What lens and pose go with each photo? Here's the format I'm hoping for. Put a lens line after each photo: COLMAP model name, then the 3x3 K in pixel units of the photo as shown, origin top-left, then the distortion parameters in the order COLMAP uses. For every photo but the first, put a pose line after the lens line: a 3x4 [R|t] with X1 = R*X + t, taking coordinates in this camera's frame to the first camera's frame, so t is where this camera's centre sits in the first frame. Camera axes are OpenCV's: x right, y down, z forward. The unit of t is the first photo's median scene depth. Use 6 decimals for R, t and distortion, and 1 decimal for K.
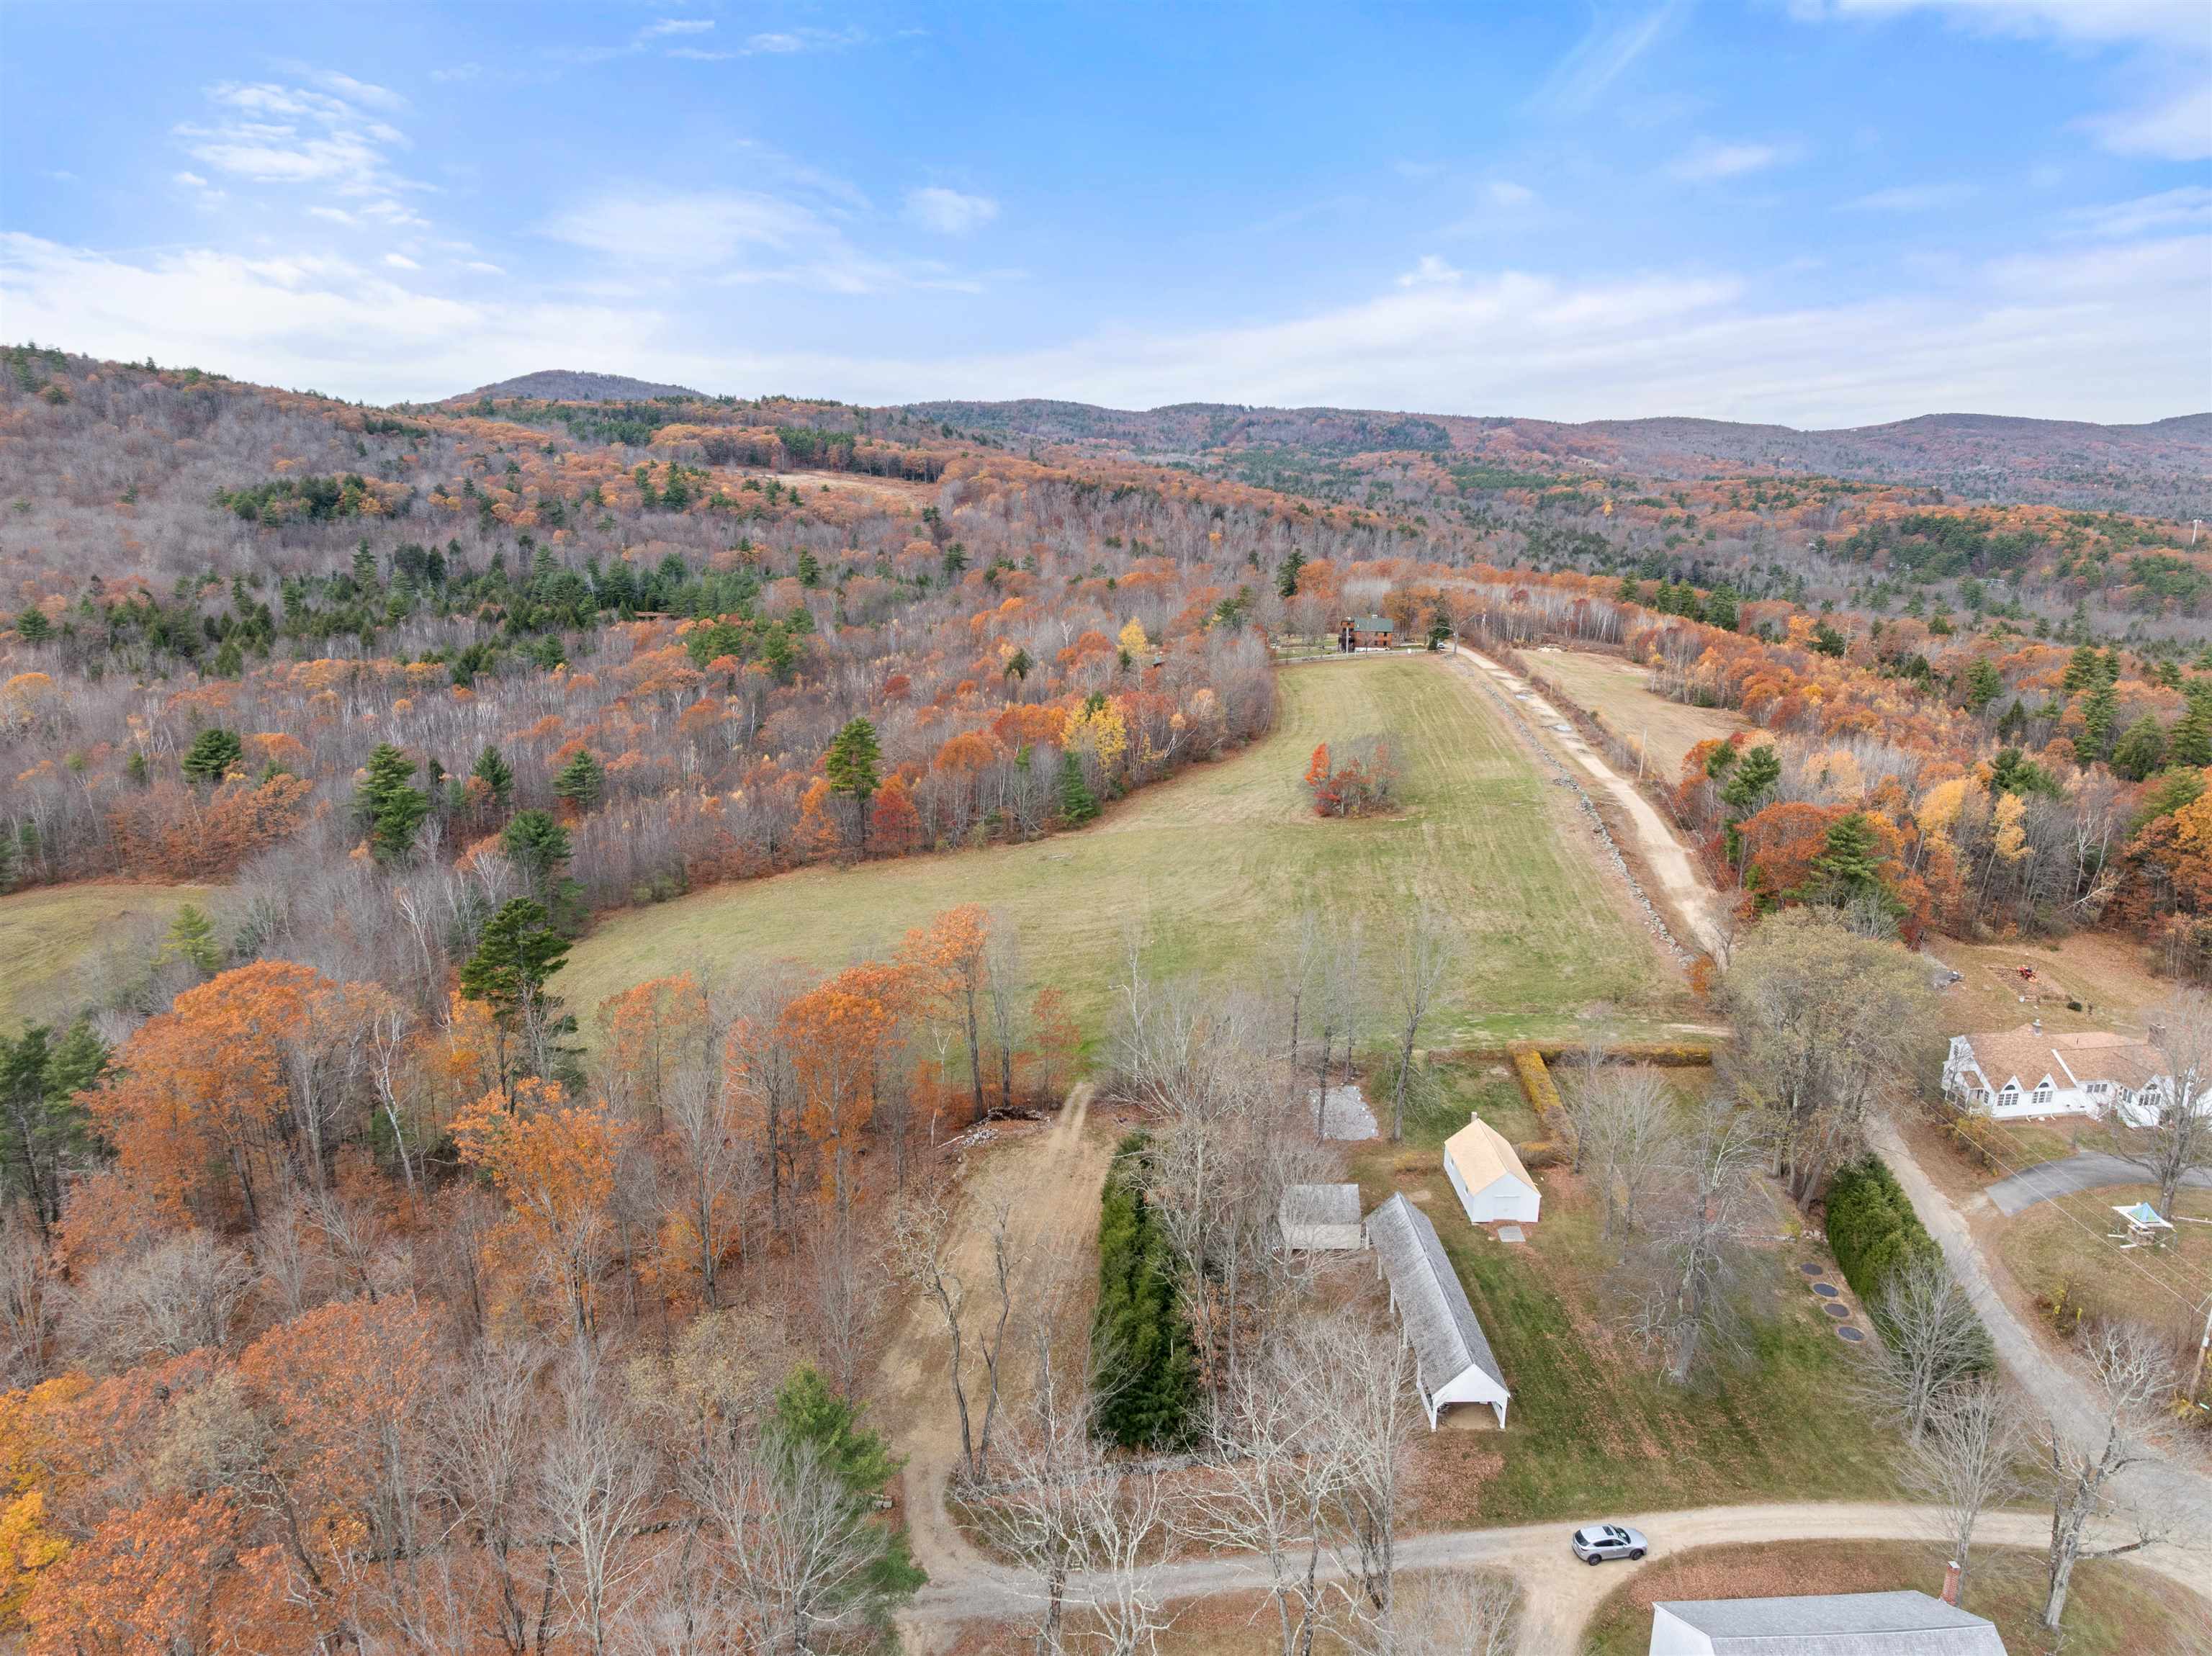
lens RADIAL K [[1552.2, 0, 1106.0], [0, 1552.2, 828.0], [0, 0, 1]] dist [-0.044893, 0.002462]
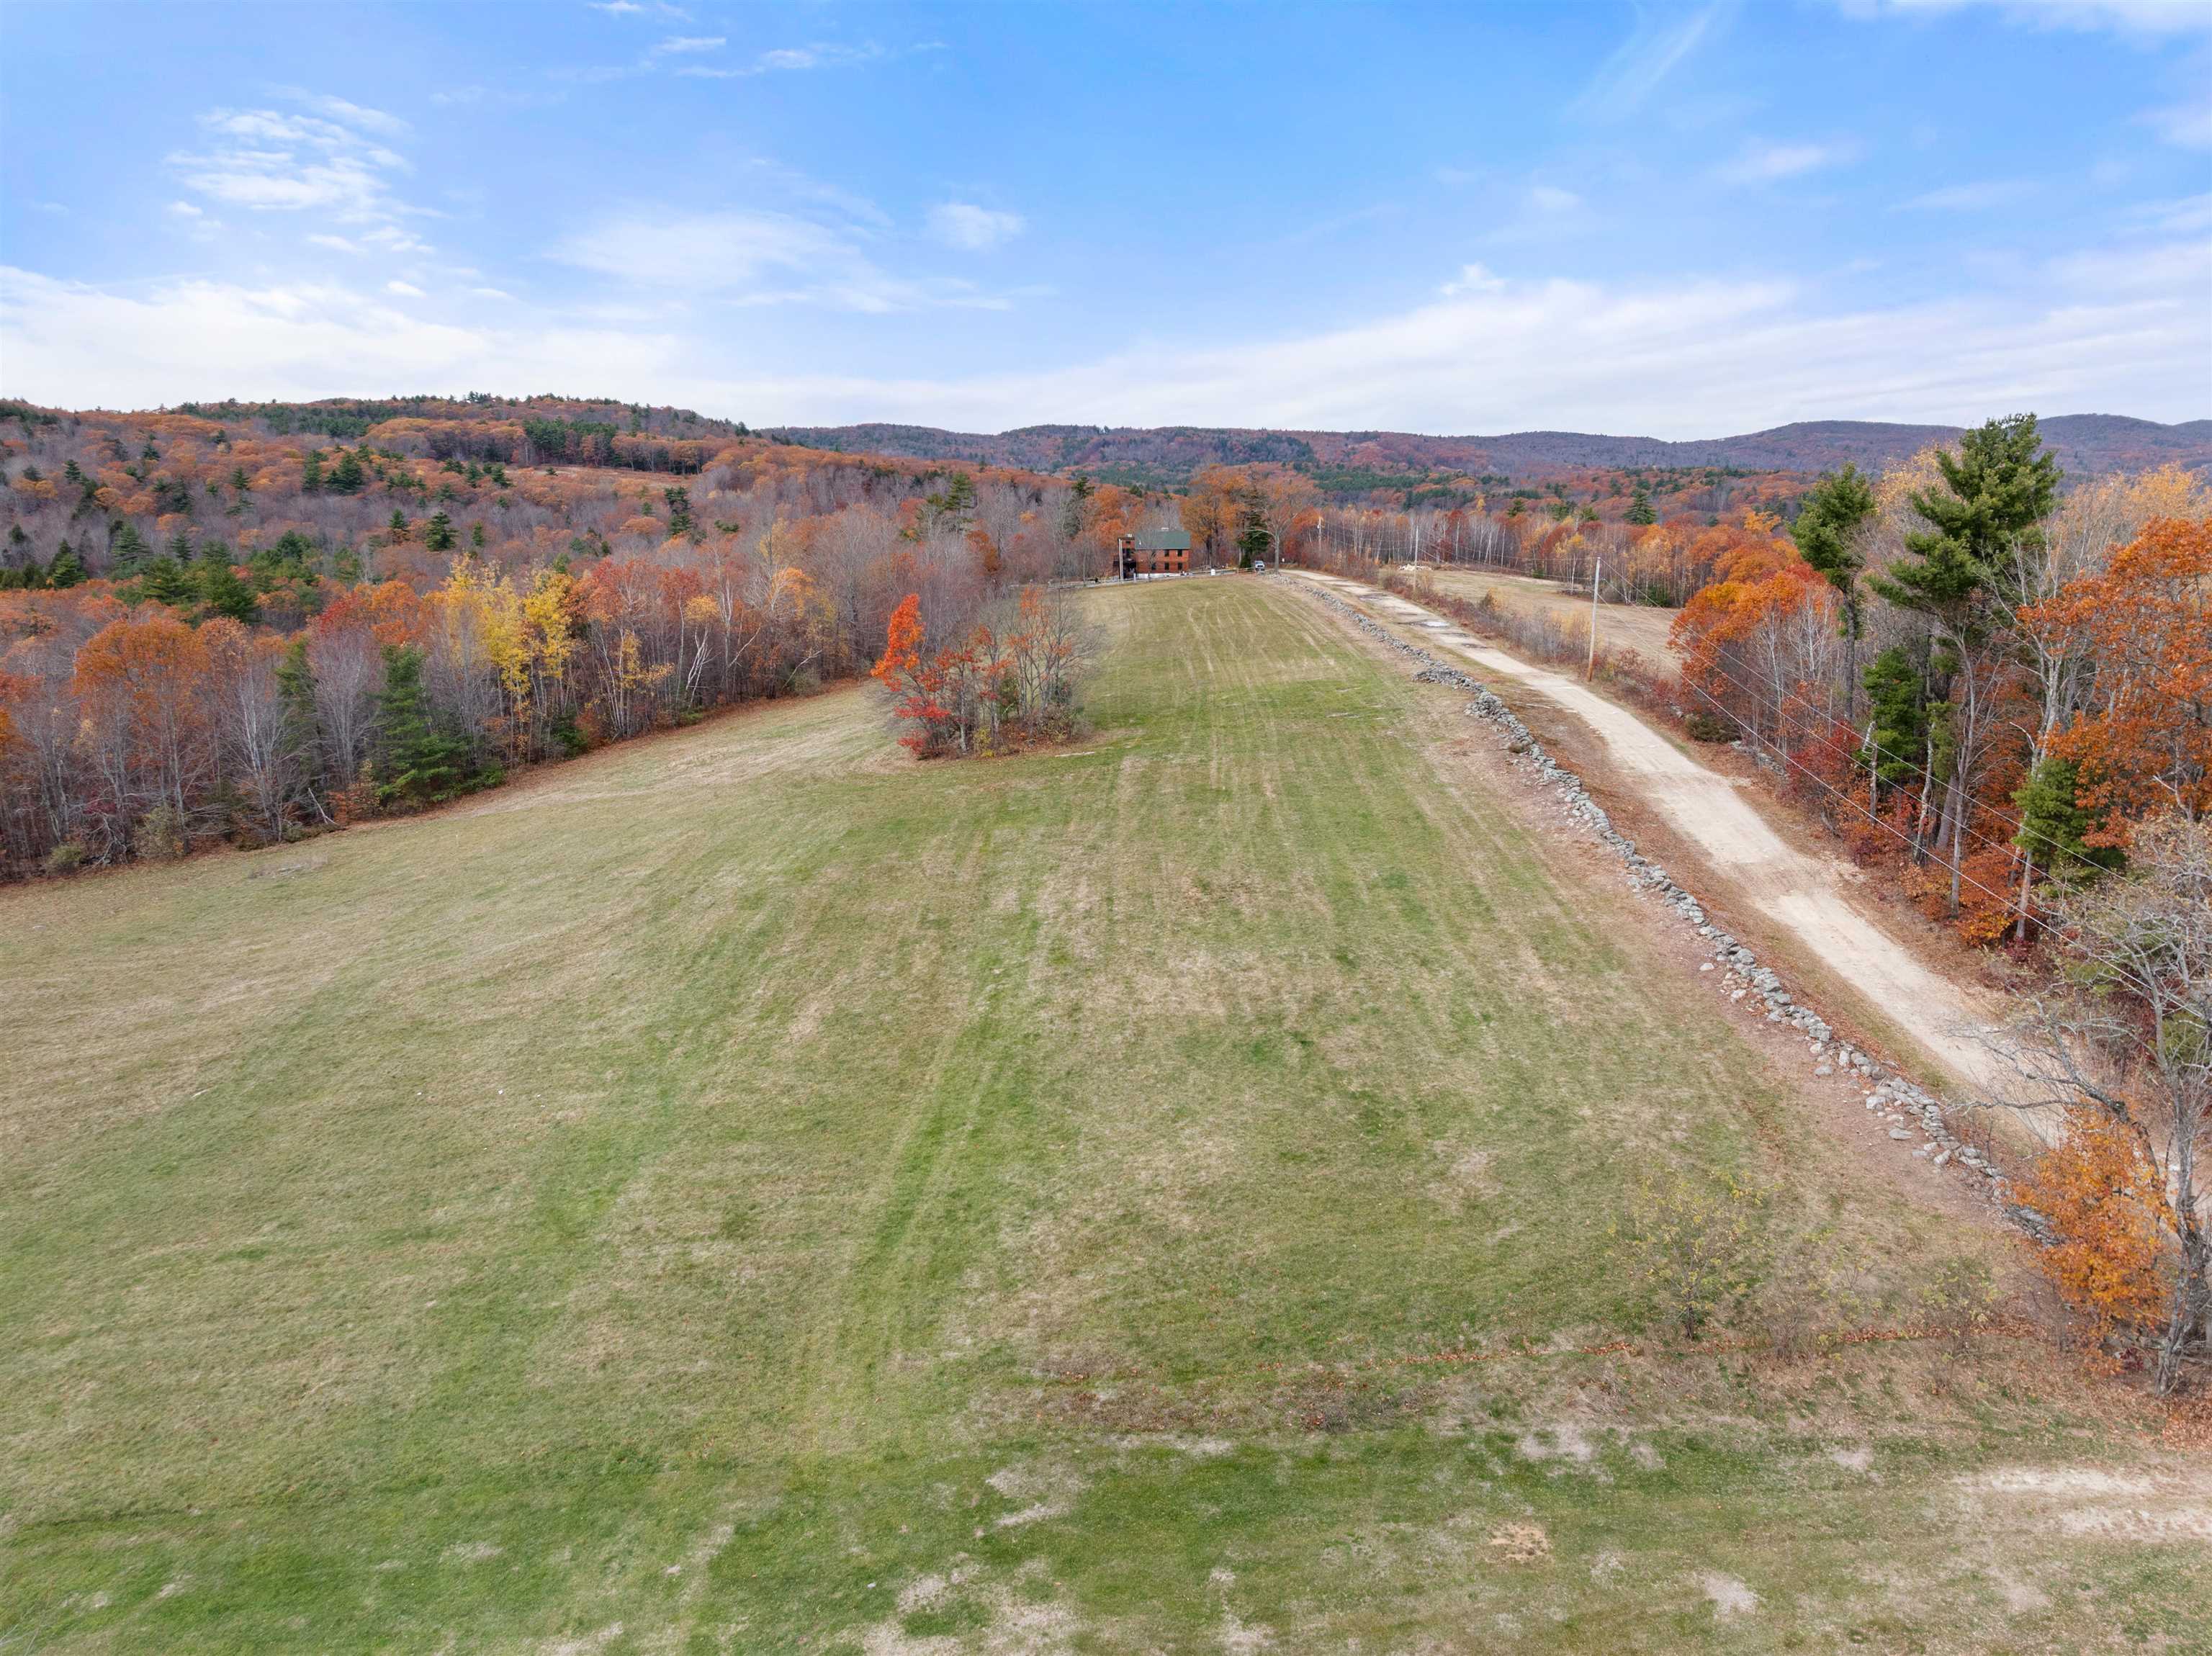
lens RADIAL K [[1588.1, 0, 1106.0], [0, 1588.1, 828.0], [0, 0, 1]] dist [-0.041245, -0.002277]
pose [[0.996361, -0.041341, 0.074533, 0.045389], [0.043602, 0.998629, -0.028976, 0.008244], [-0.073233, 0.032120, 0.996798, 0.152080]]
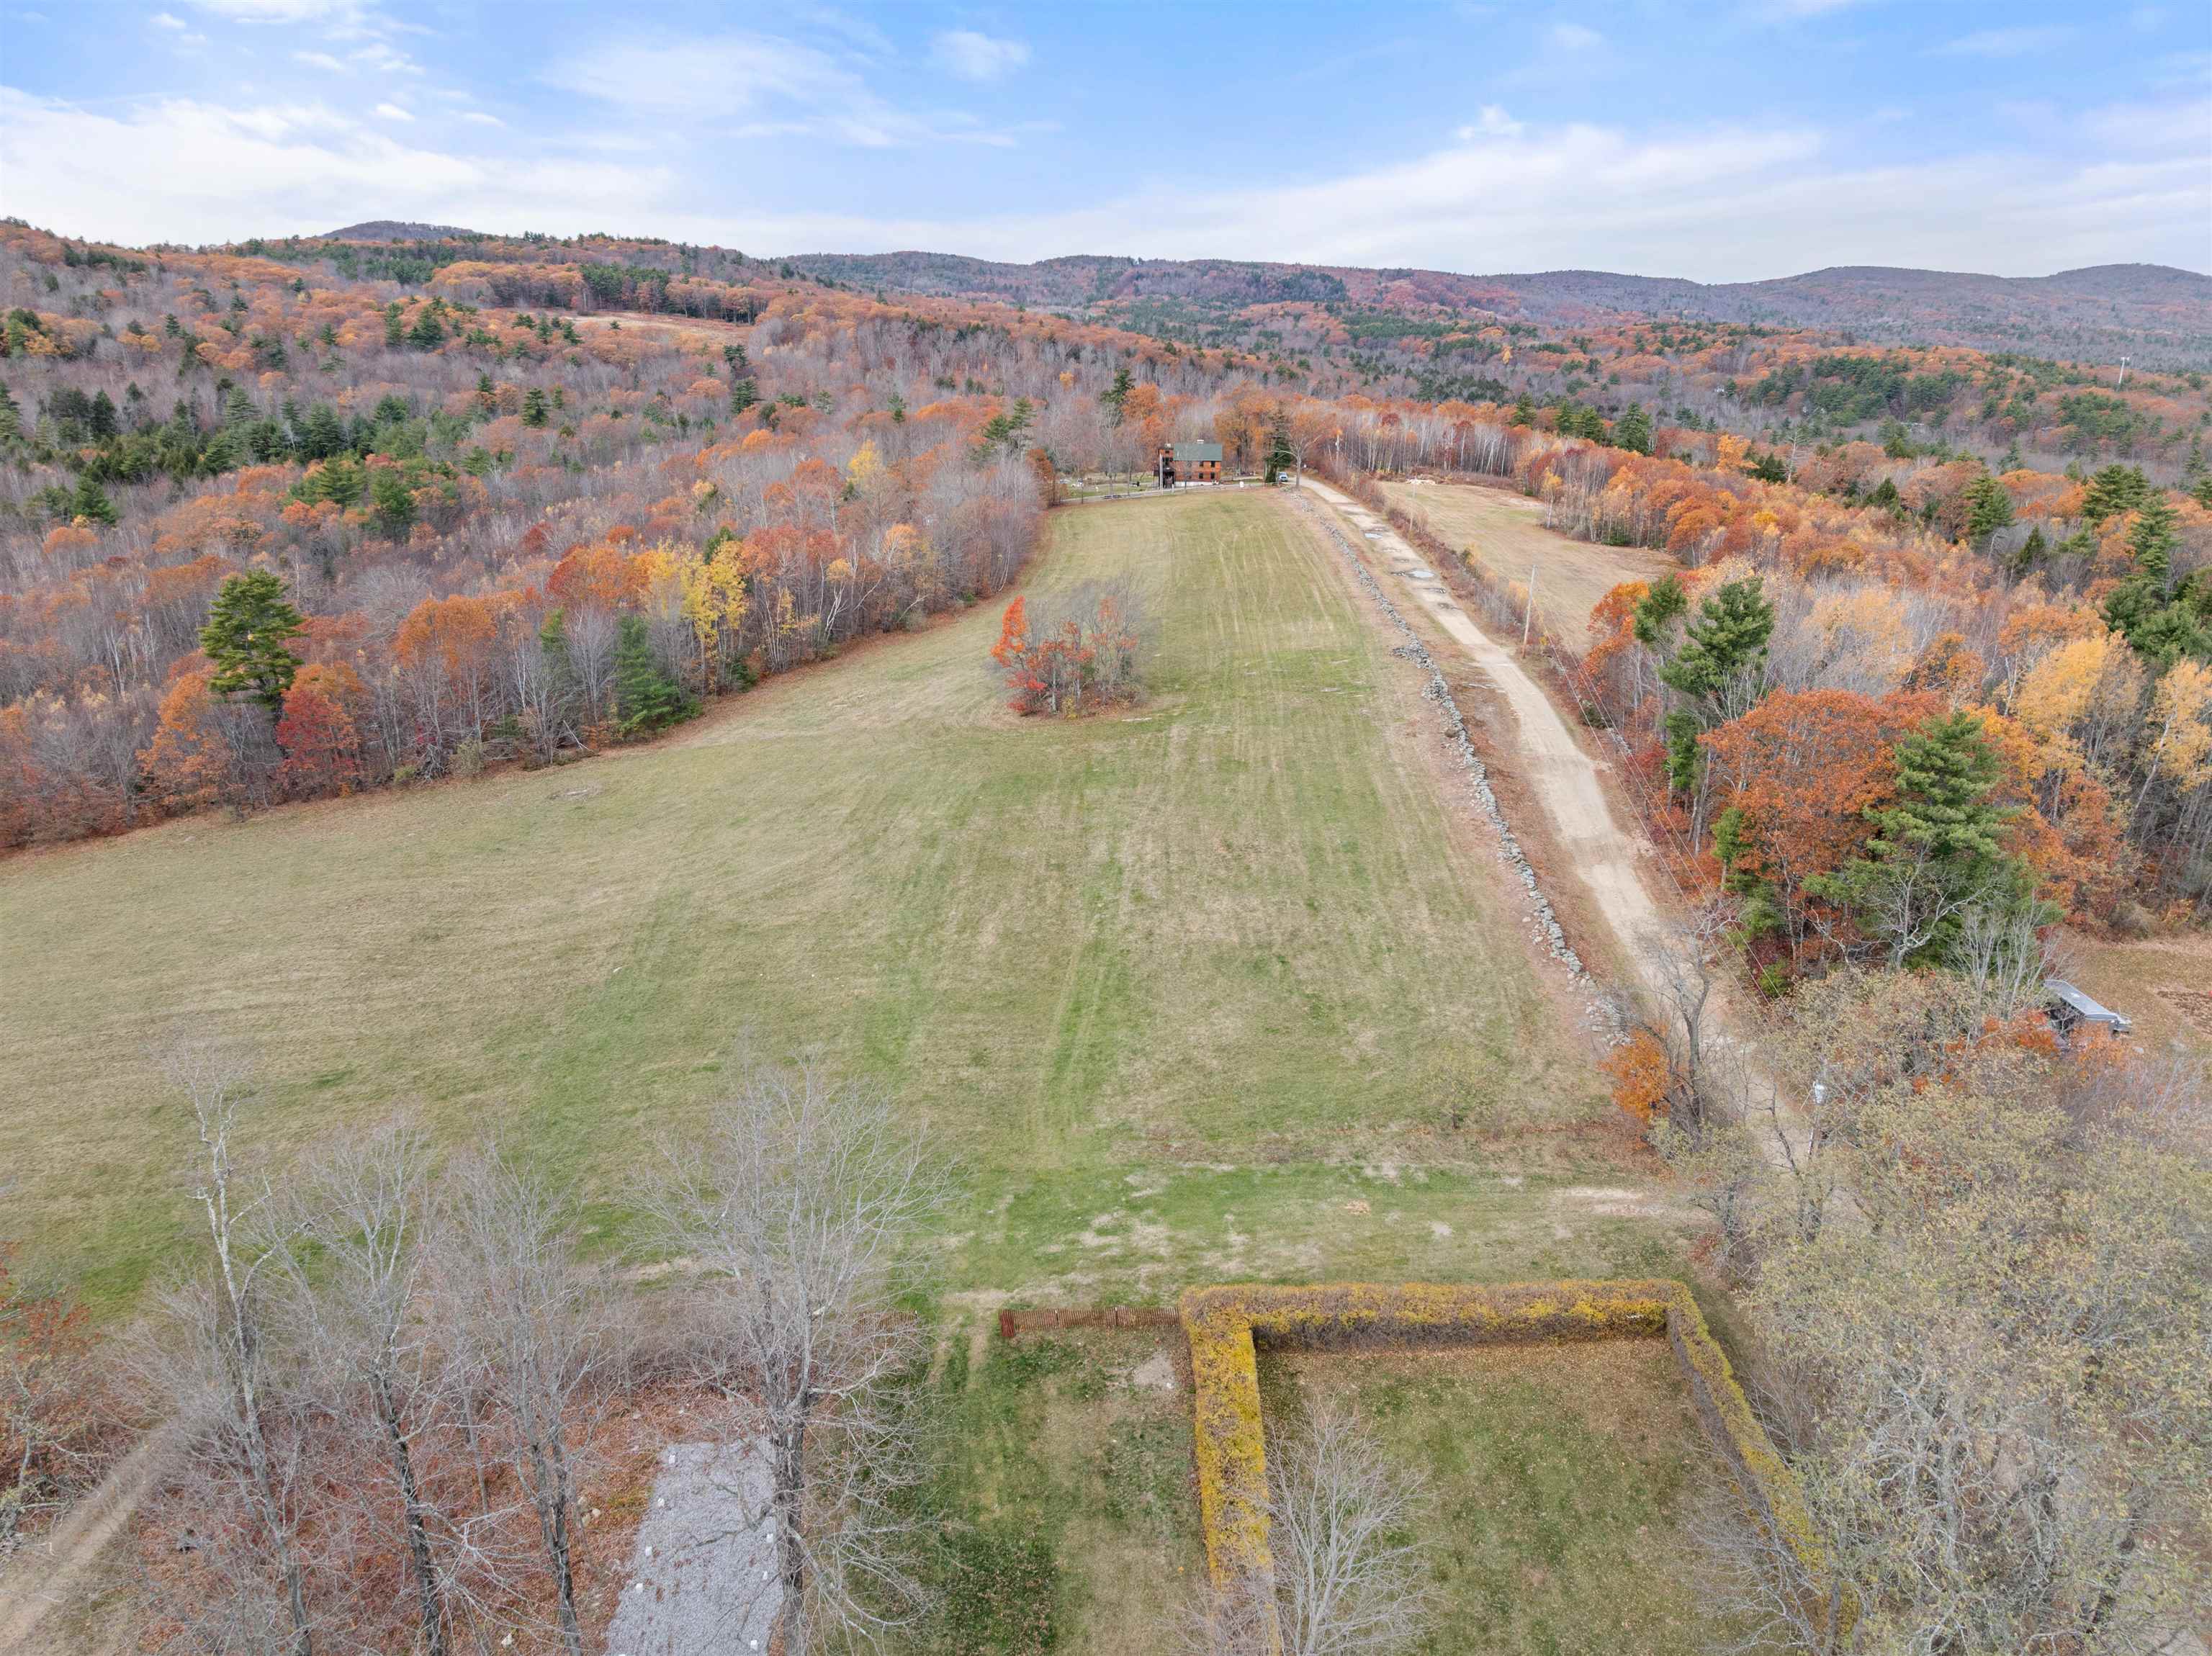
lens RADIAL K [[1552.2, 0, 1106.0], [0, 1552.2, 828.0], [0, 0, 1]] dist [-0.044893, 0.002462]
pose [[0.998044, -0.025193, 0.057217, 0.039069], [0.020465, 0.996442, 0.081763, -0.003593], [-0.059074, -0.080432, 0.995008, 0.106812]]
